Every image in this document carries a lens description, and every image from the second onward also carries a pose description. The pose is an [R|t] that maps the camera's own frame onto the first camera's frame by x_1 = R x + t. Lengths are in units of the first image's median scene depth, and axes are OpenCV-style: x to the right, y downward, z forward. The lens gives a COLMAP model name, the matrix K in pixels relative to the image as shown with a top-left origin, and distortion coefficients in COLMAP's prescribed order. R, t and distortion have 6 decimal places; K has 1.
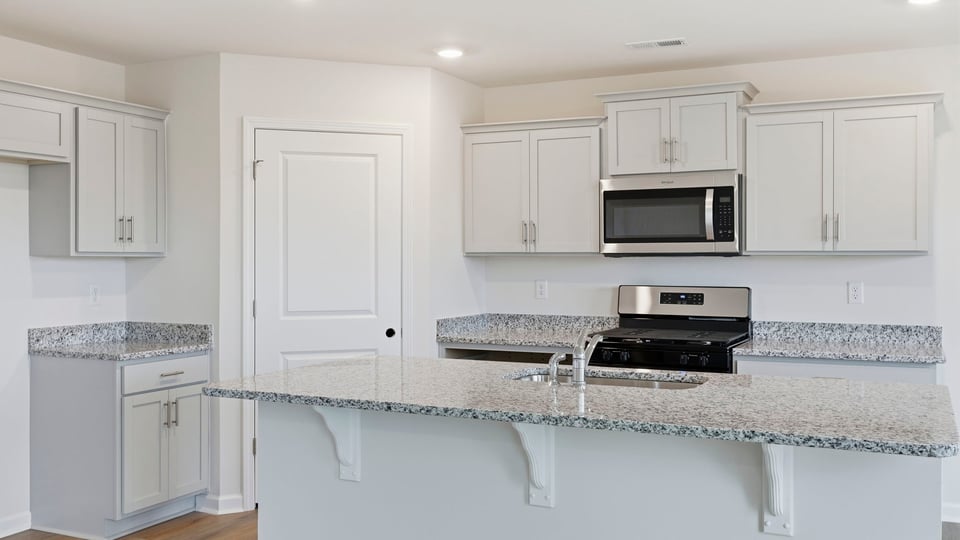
lens RADIAL K [[932.2, 0, 480.3], [0, 932.2, 255.6], [0, 0, 1]] dist [0.008168, 0.000000]
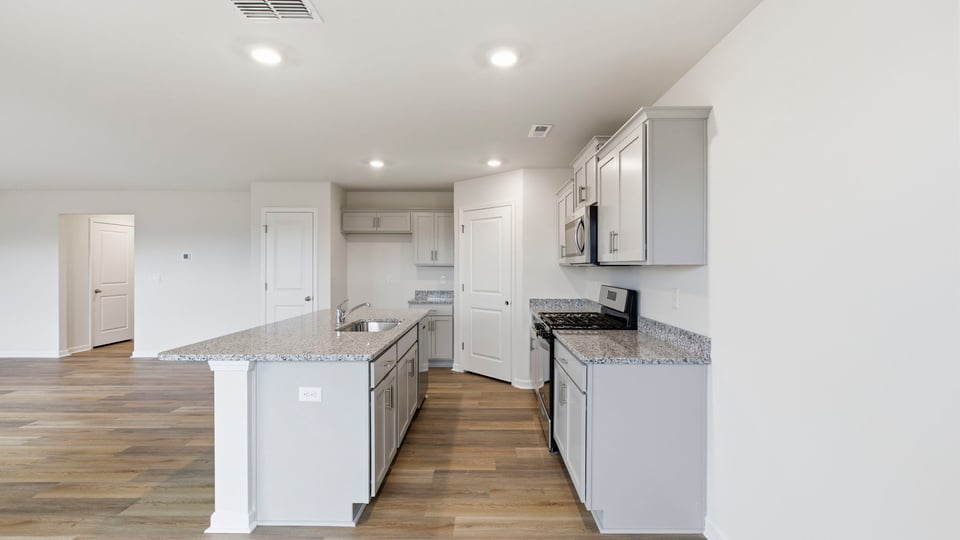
lens RADIAL K [[433.4, 0, 479.3], [0, 433.4, 265.7], [0, 0, 1]] dist [-0.011970, 0.000875]
pose [[0.423176, 0.000789, -0.906047, 0.783691], [0.000179, 1.000000, 0.000955, 0.000123], [0.906047, -0.000567, 0.423176, 0.579718]]
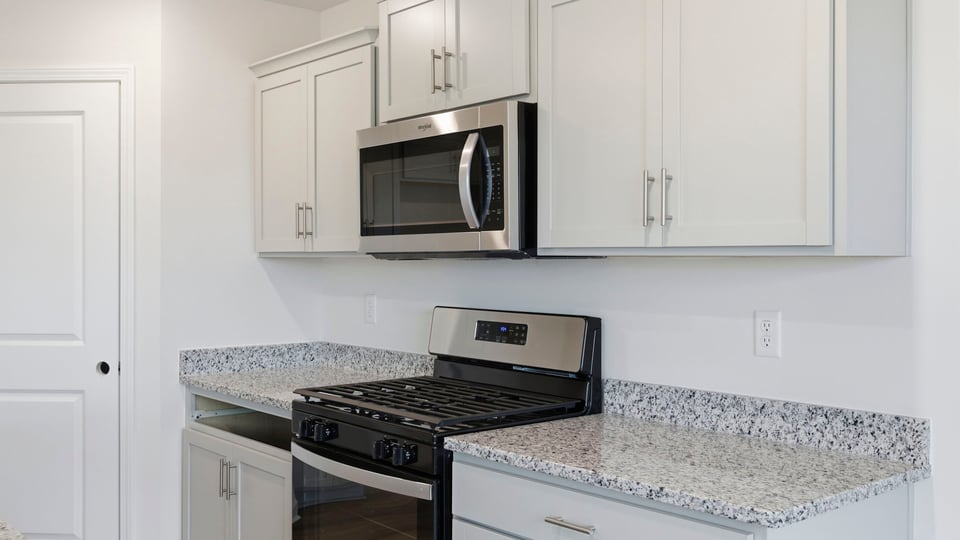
lens RADIAL K [[932.2, 0, 482.2], [0, 932.2, 263.0], [0, 0, 1]] dist [0.008168, 0.000000]
pose [[0.916608, 0.003421, -0.399773, 0.467431], [-0.001520, 0.999986, 0.005071, 0.000885], [0.399785, -0.004041, 0.916600, 0.507349]]
